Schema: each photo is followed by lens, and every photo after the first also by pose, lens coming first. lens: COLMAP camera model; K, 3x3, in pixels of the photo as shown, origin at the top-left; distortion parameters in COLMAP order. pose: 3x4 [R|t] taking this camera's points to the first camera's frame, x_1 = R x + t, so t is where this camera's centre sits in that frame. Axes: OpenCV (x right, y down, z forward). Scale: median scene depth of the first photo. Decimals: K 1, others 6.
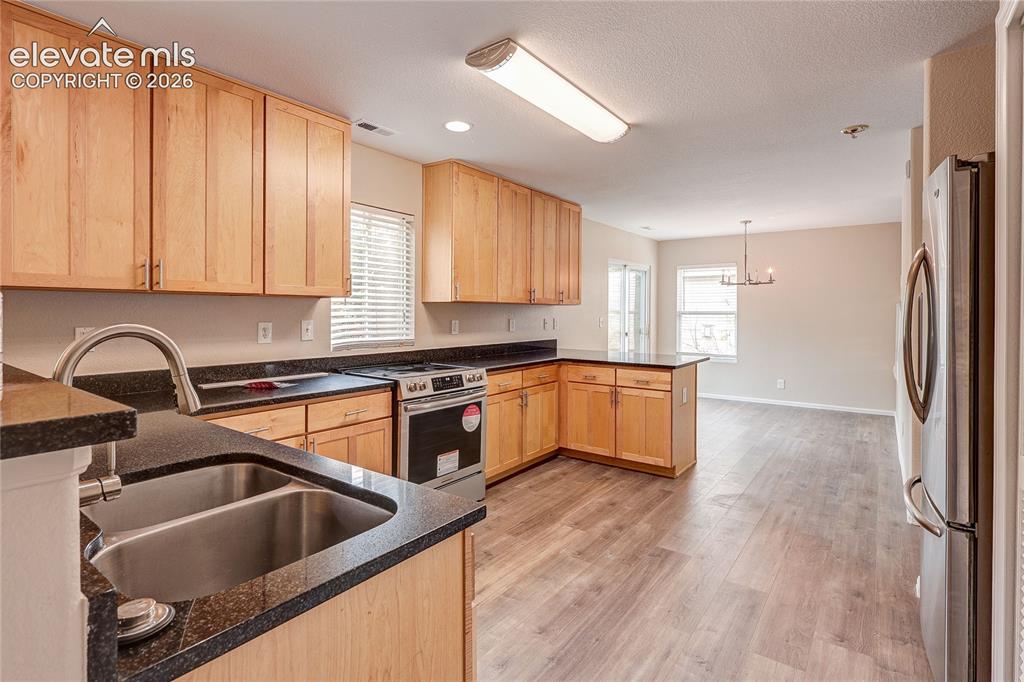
lens RADIAL K [[497.1, 0, 512.0], [0, 497.1, 313.1], [0, 0, 1]] dist [-0.001353, -0.000281]
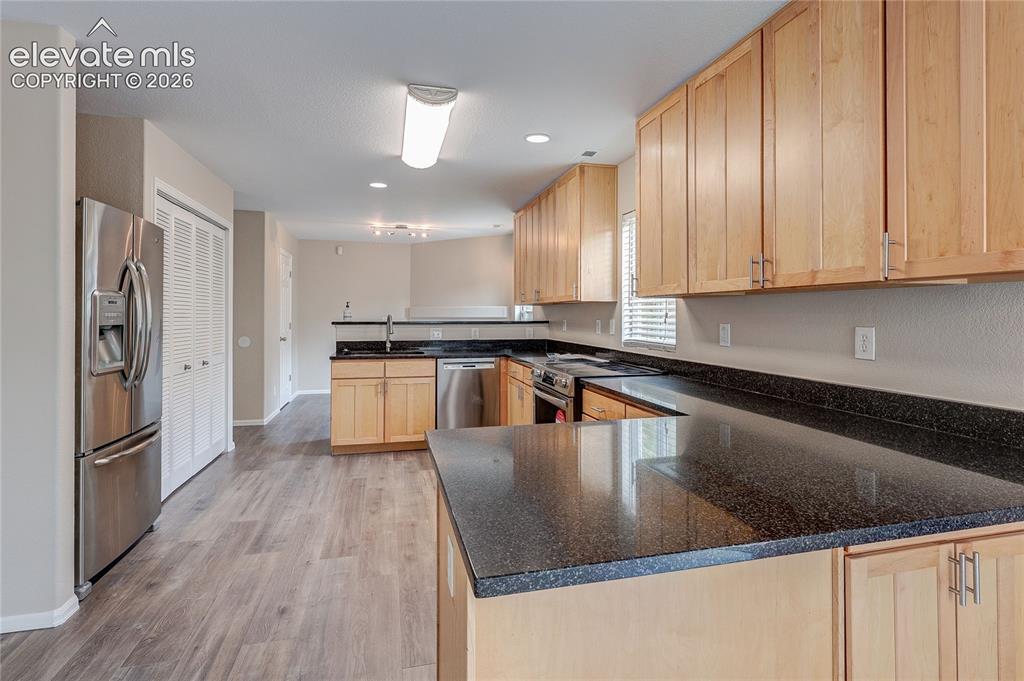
lens RADIAL K [[497.1, 0, 512.0], [0, 497.1, 312.6], [0, 0, 1]] dist [-0.001353, -0.000281]
pose [[-0.631492, -0.007235, -0.775349, 0.741632], [-0.004626, 0.999974, -0.005564, 0.006716], [0.775369, 0.000073, -0.631509, 1.604302]]
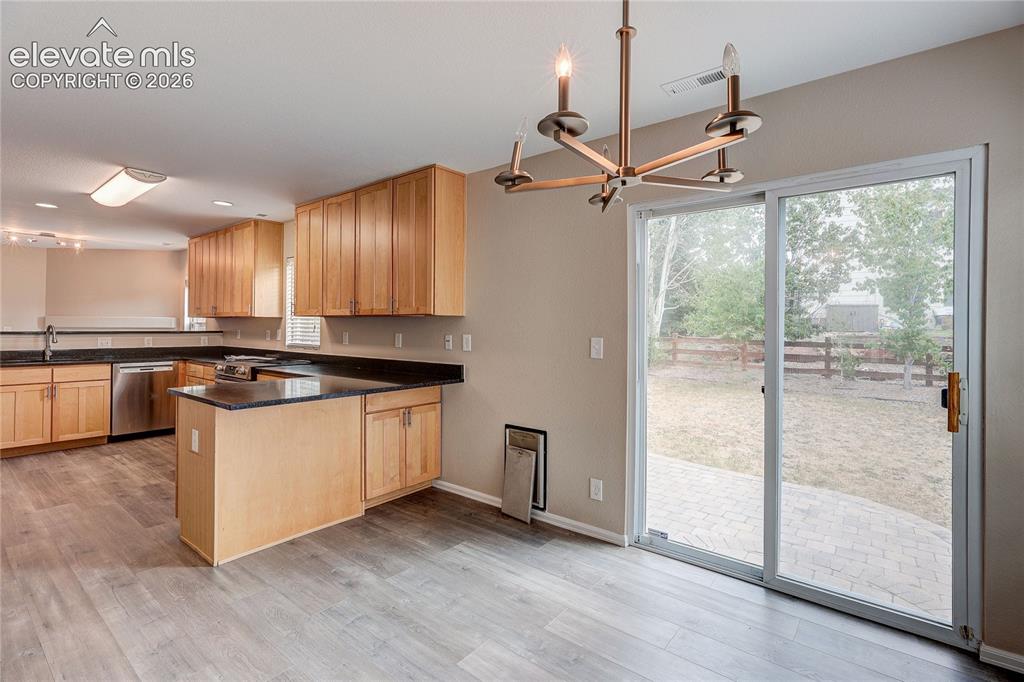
lens RADIAL K [[483.8, 0, 511.9], [0, 483.8, 325.0], [0, 0, 1]] dist [-0.001708, -0.000357]
pose [[-0.042875, -0.005466, -0.999066, 1.322385], [-0.009030, 0.999946, -0.005083, 0.000197], [0.999040, 0.008803, -0.042922, 1.926846]]
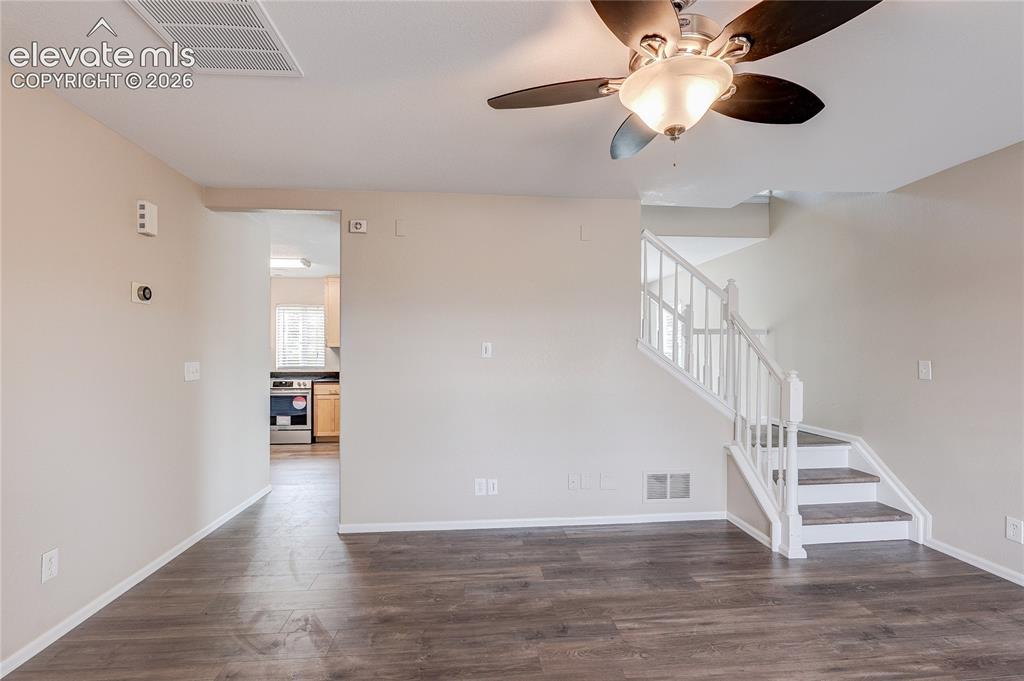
lens RADIAL K [[475.0, 0, 512.0], [0, 475.0, 340.5], [0, 0, 1]] dist [-0.001159, 0.000153]
pose [[0.664252, -0.025464, -0.747075, 2.156590], [0.009656, 0.999629, -0.025487, 0.007031], [0.747447, 0.009716, 0.664251, 0.347783]]
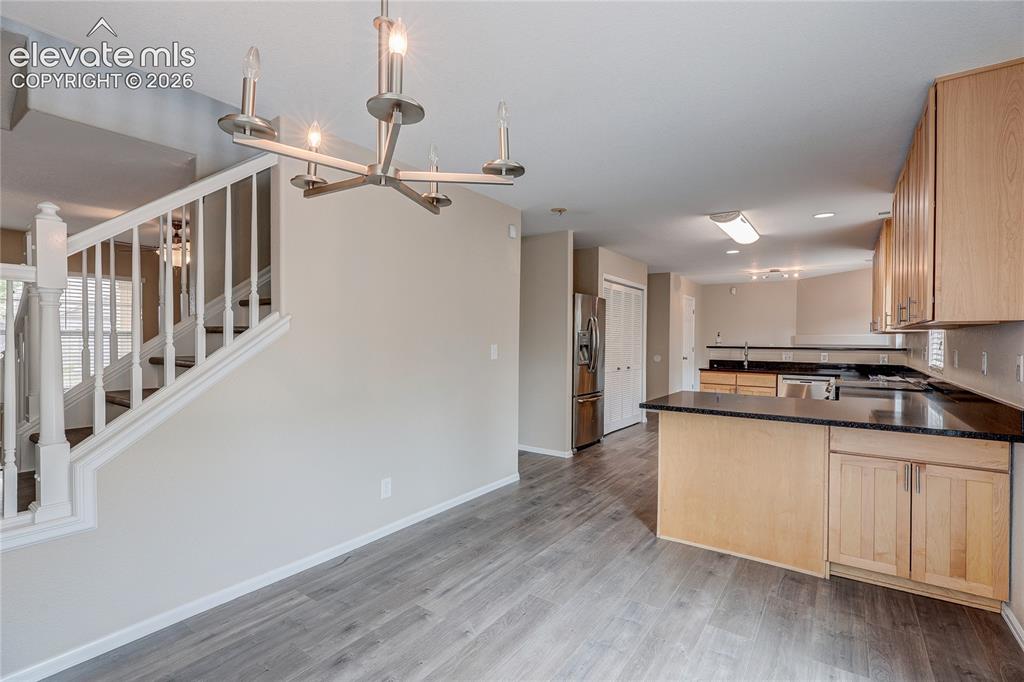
lens RADIAL K [[475.0, 0, 512.0], [0, 475.0, 341.0], [0, 0, 1]] dist [-0.001159, 0.000153]
pose [[-0.999586, -0.010611, -0.026742, 0.847088], [-0.010756, 0.999928, 0.005319, 0.003897], [0.026684, 0.005604, -0.999628, 2.363976]]
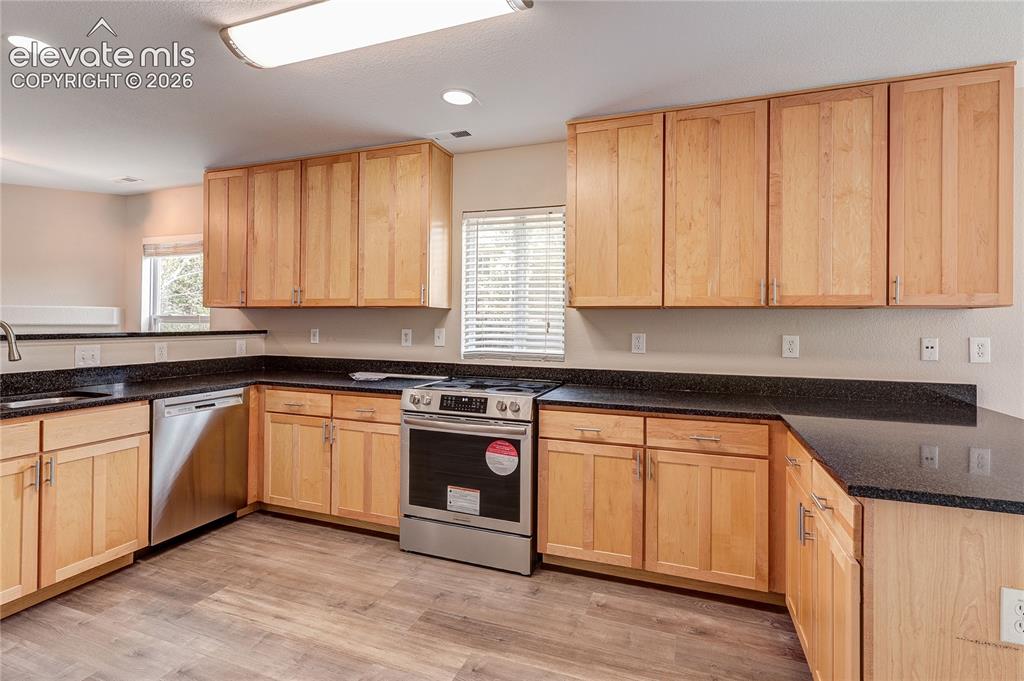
lens RADIAL K [[494.4, 0, 511.3], [0, 494.4, 320.6], [0, 0, 1]] dist [-0.000505, 0.000313]
pose [[0.279892, -0.006916, -0.960007, 0.696199], [-0.009681, 0.999903, -0.010026, 0.006778], [0.959983, 0.012100, 0.279798, 0.842014]]
